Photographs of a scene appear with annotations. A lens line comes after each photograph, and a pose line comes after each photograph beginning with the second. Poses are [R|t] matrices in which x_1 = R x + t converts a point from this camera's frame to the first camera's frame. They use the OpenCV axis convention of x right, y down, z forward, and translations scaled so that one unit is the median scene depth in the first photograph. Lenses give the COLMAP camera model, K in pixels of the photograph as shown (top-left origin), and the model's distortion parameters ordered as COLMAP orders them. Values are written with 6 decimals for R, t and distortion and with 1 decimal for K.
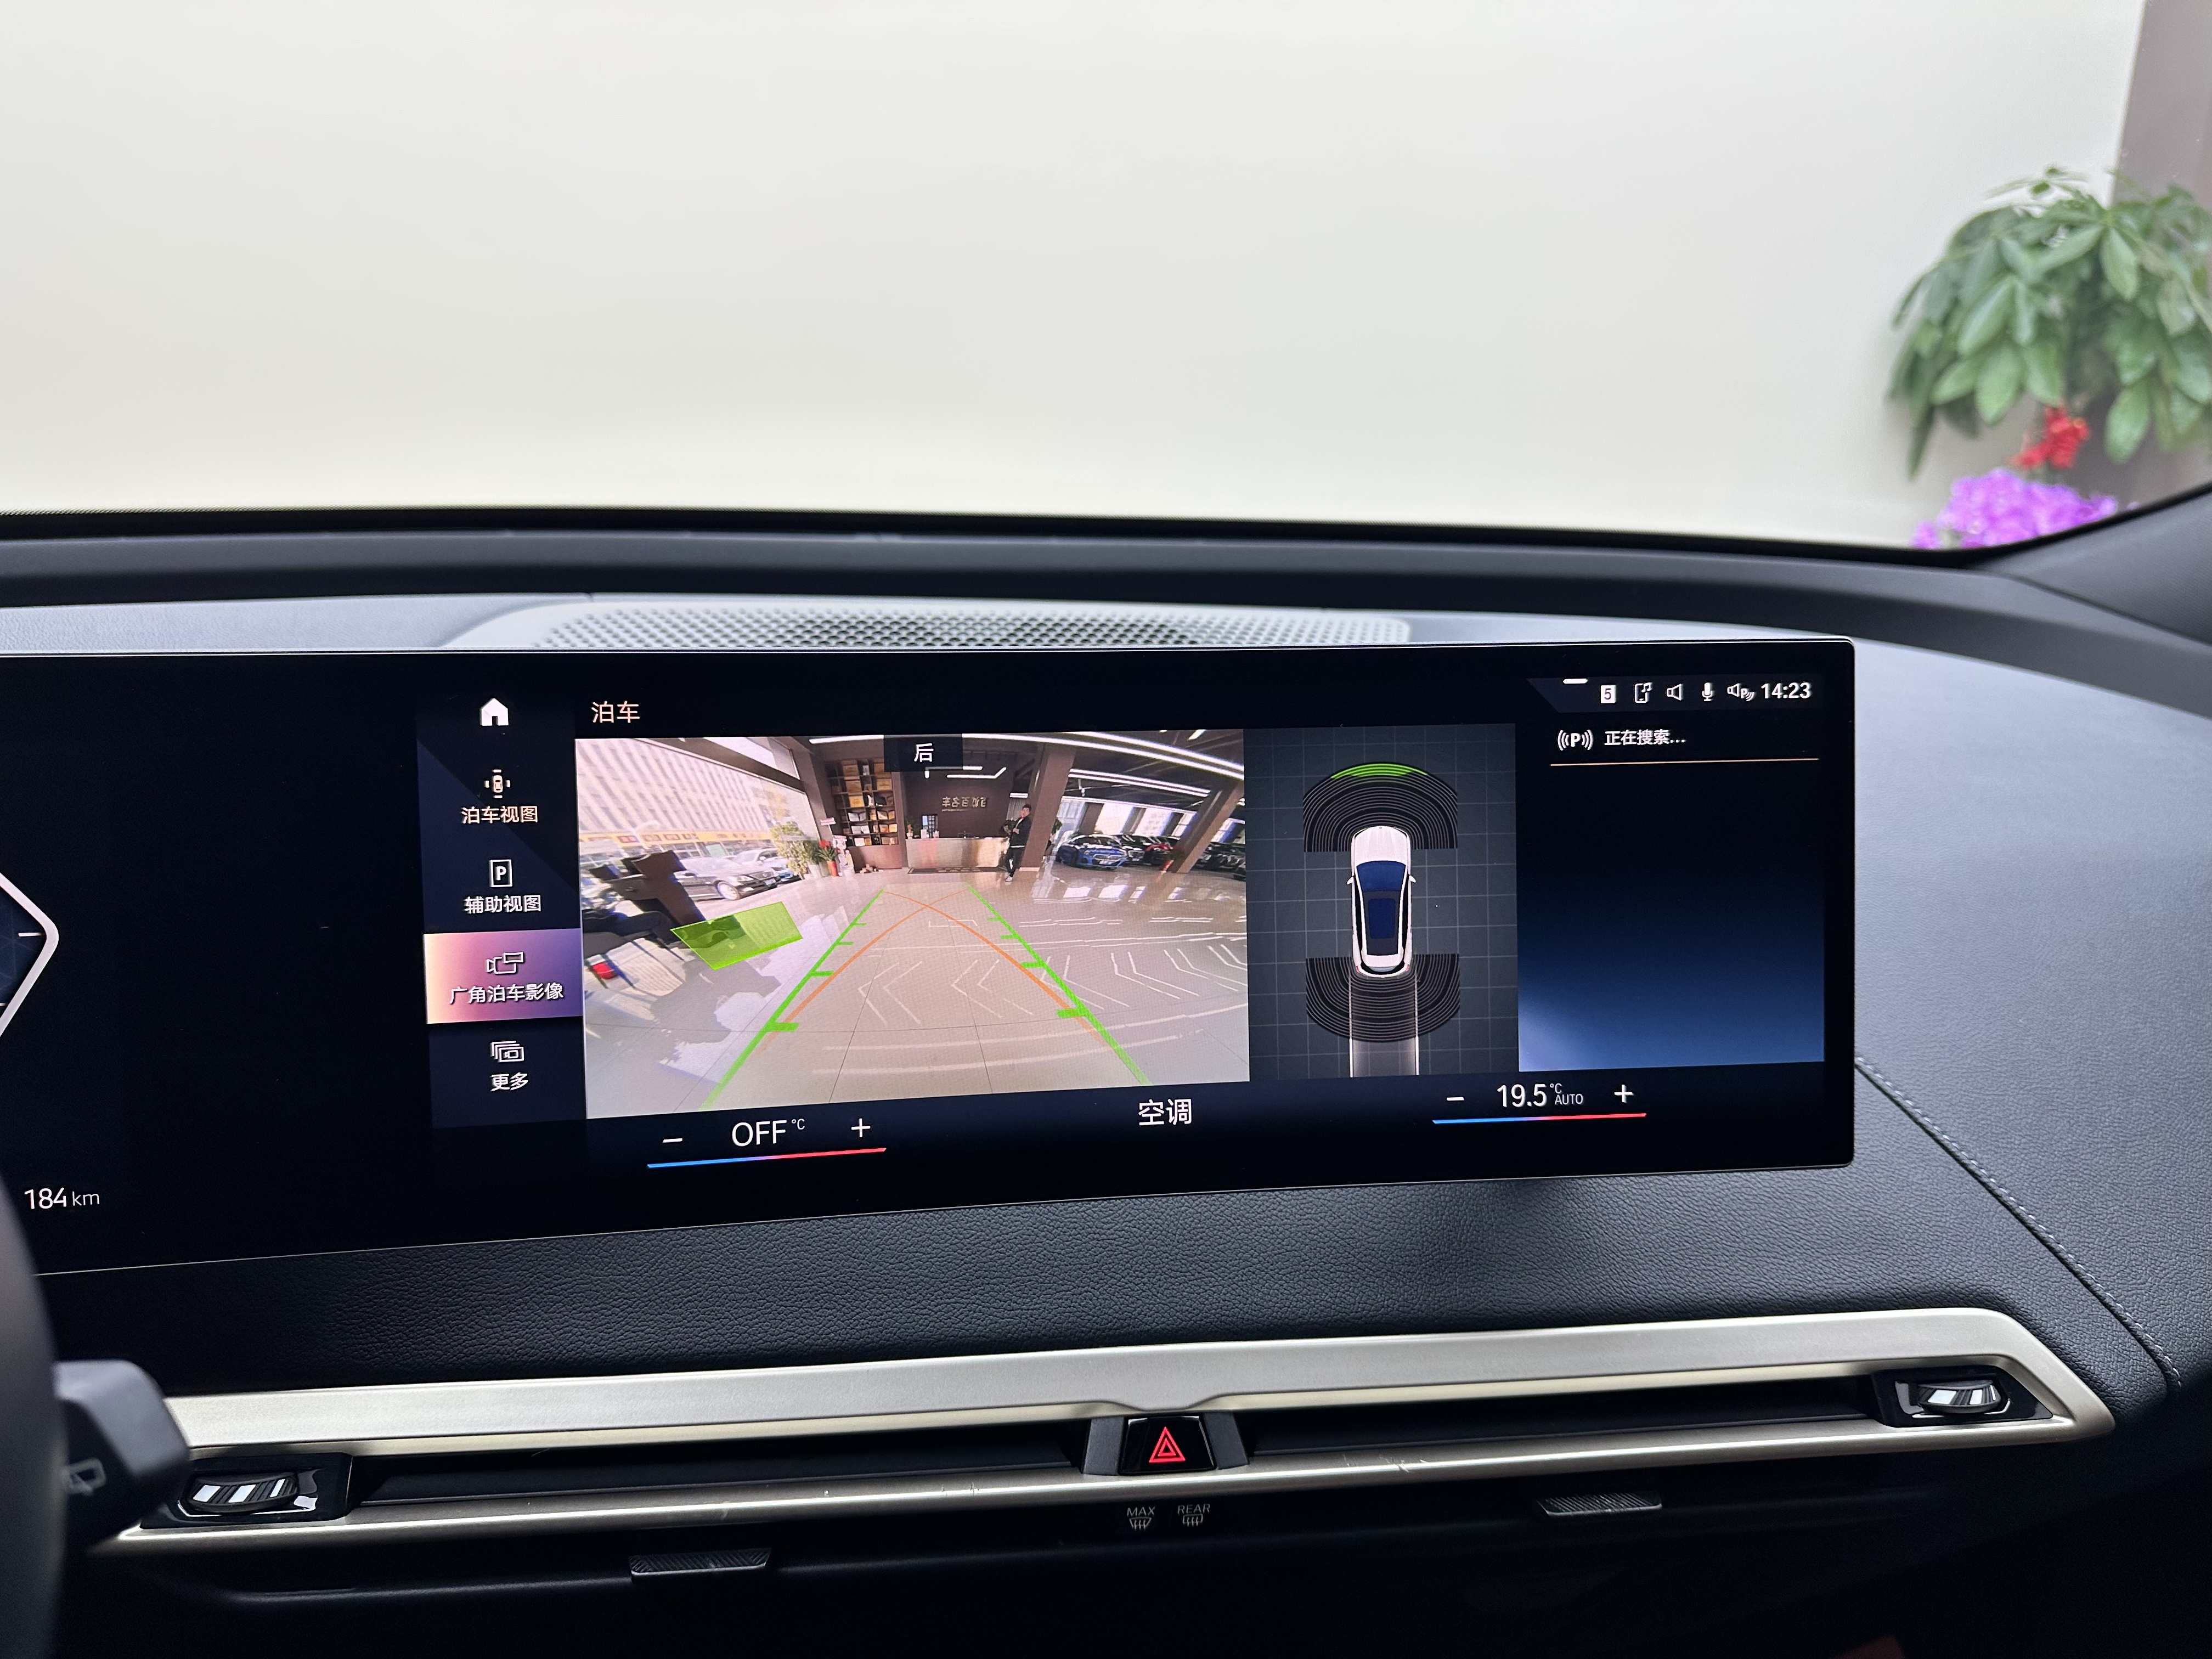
lens RADIAL K [[1589.8, 0, 1113.4], [0, 1589.8, 831.1], [0, 0, 1]] dist [0.097223, -0.137567]
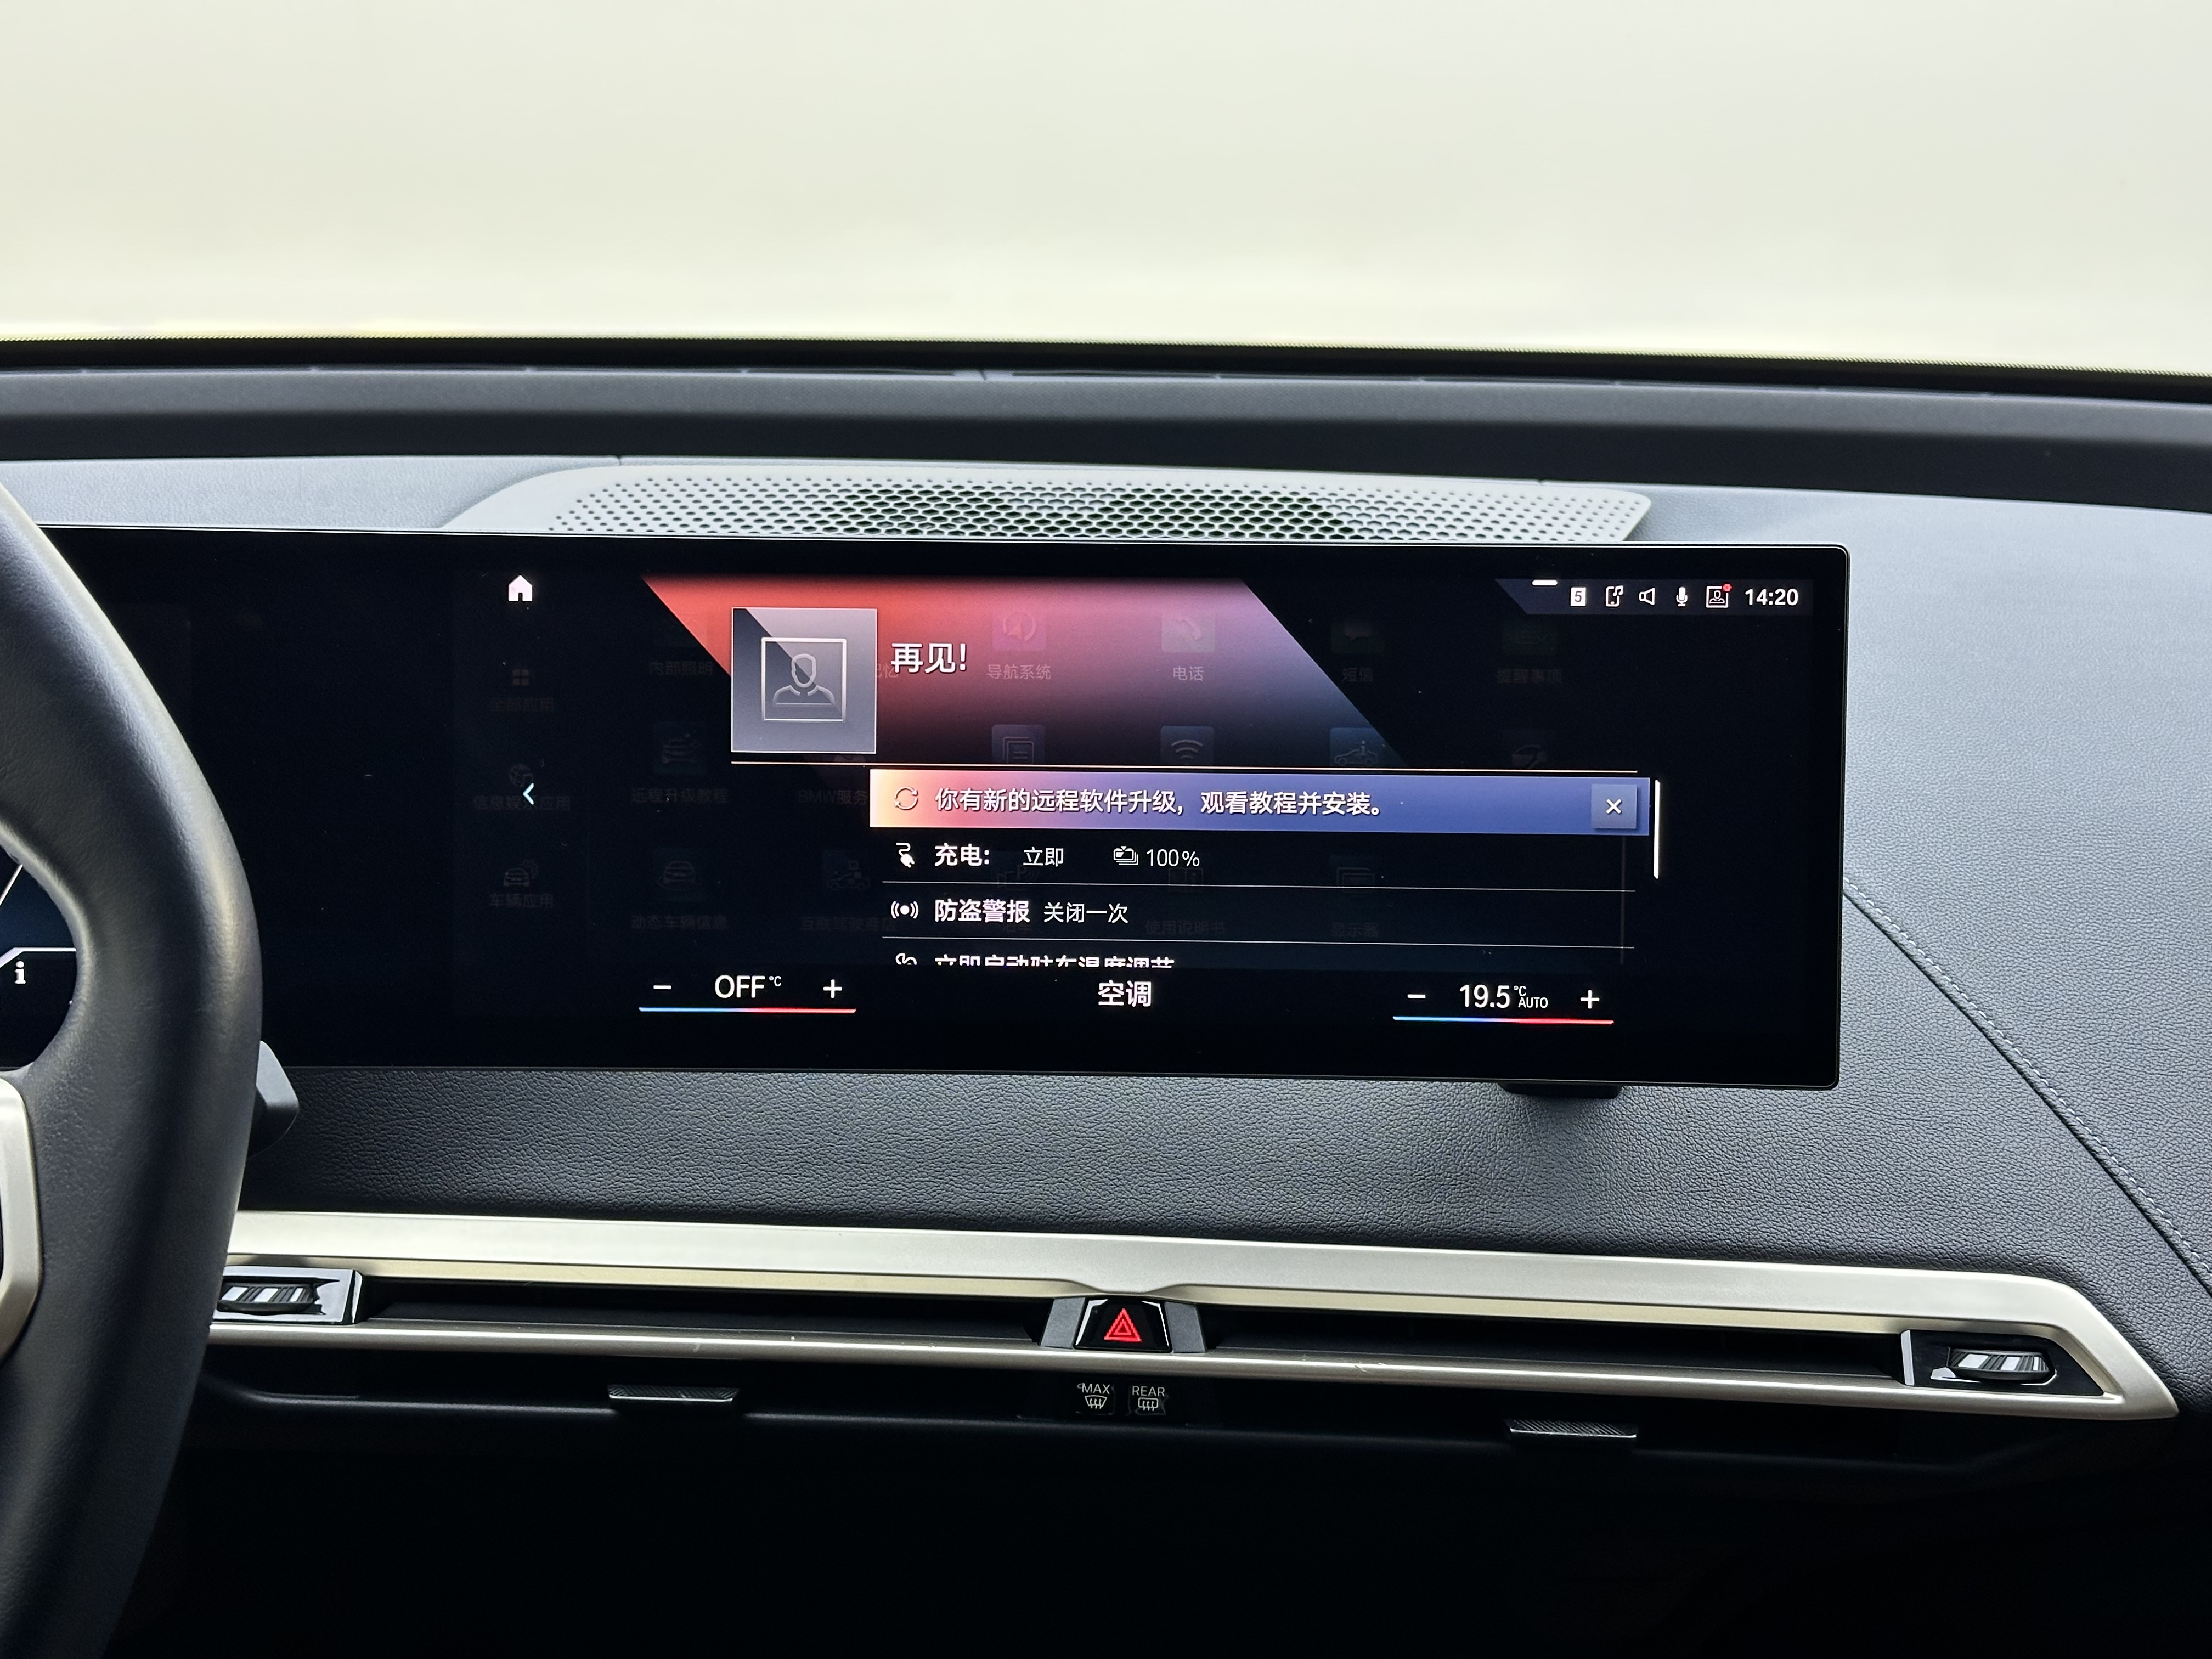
lens RADIAL K [[3207.7, 0, 1110.2], [0, 3207.7, 839.8], [0, 0, 1]] dist [0.170636, 0.000000]
pose [[0.984990, 0.035887, -0.168838, 0.358685], [-0.036690, 0.999325, -0.001642, 0.078900], [0.168665, 0.007812, 0.985643, -1.013320]]
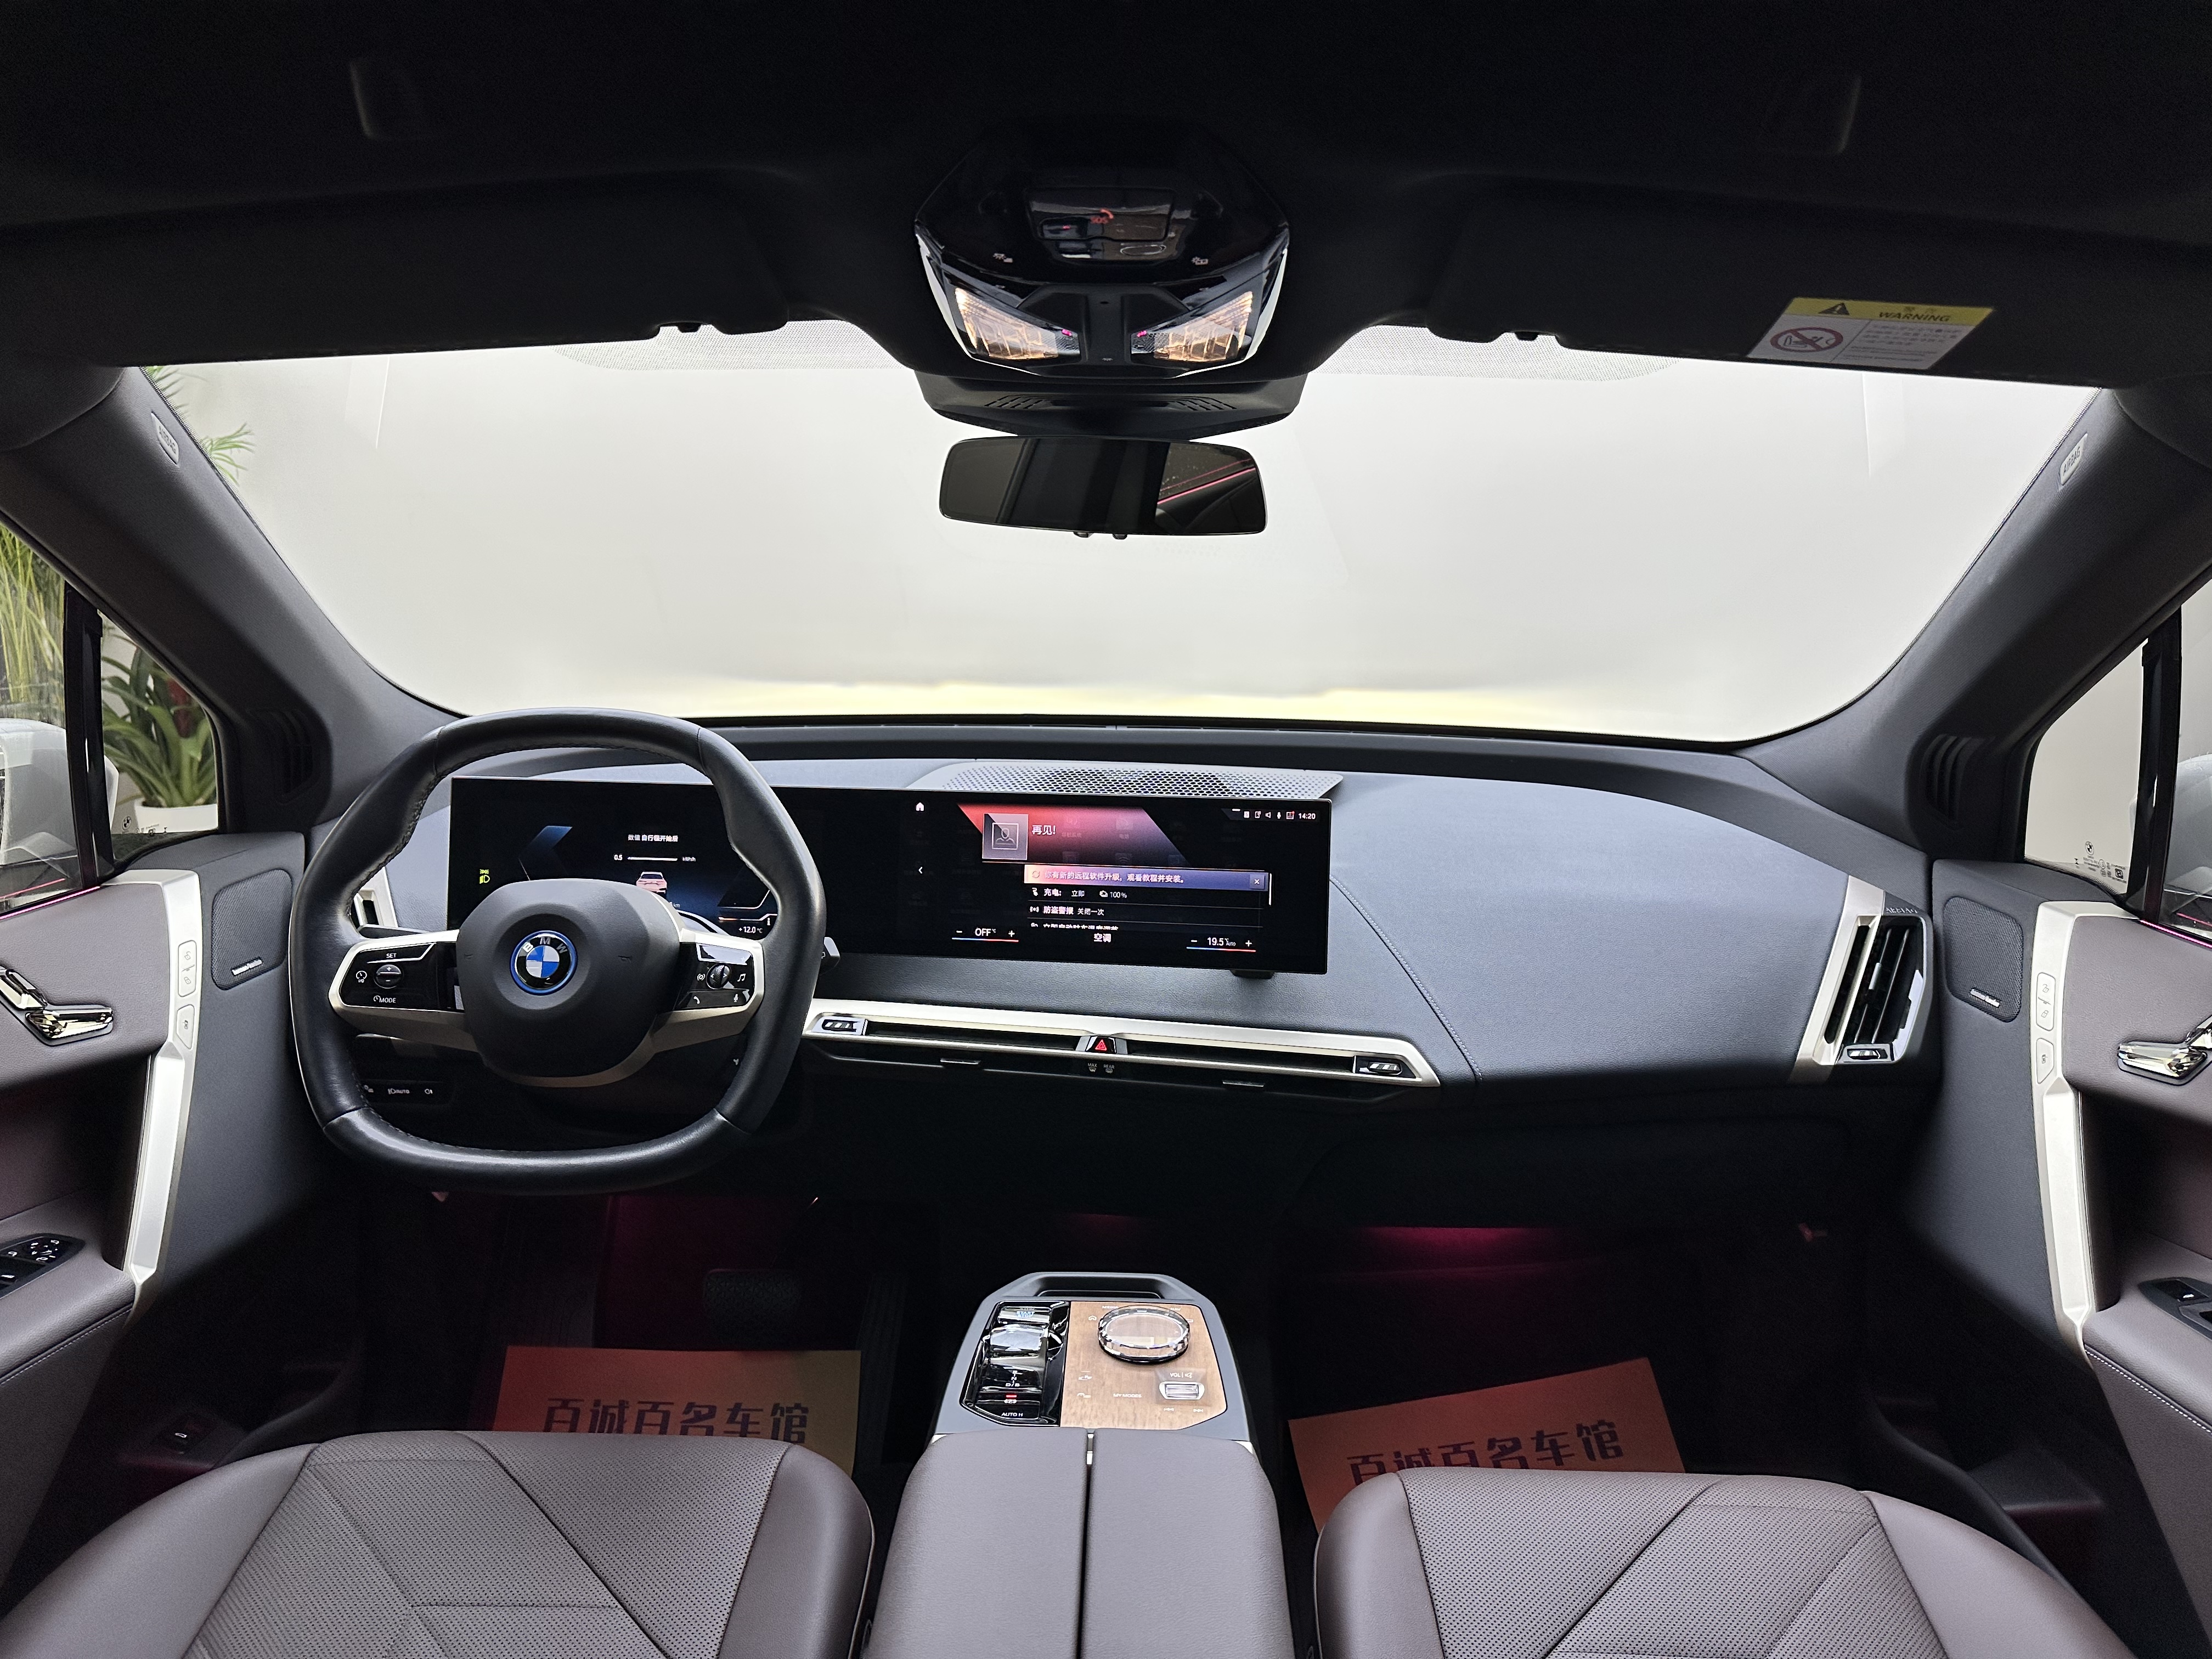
lens RADIAL K [[1589.8, 0, 1112.3], [0, 1589.8, 828.2], [0, 0, 1]] dist [0.097223, -0.137567]
pose [[0.952308, 0.046314, -0.301603, 0.980656], [-0.064096, 0.996724, -0.049327, 0.109867], [0.298330, 0.066306, 0.952157, -2.009253]]
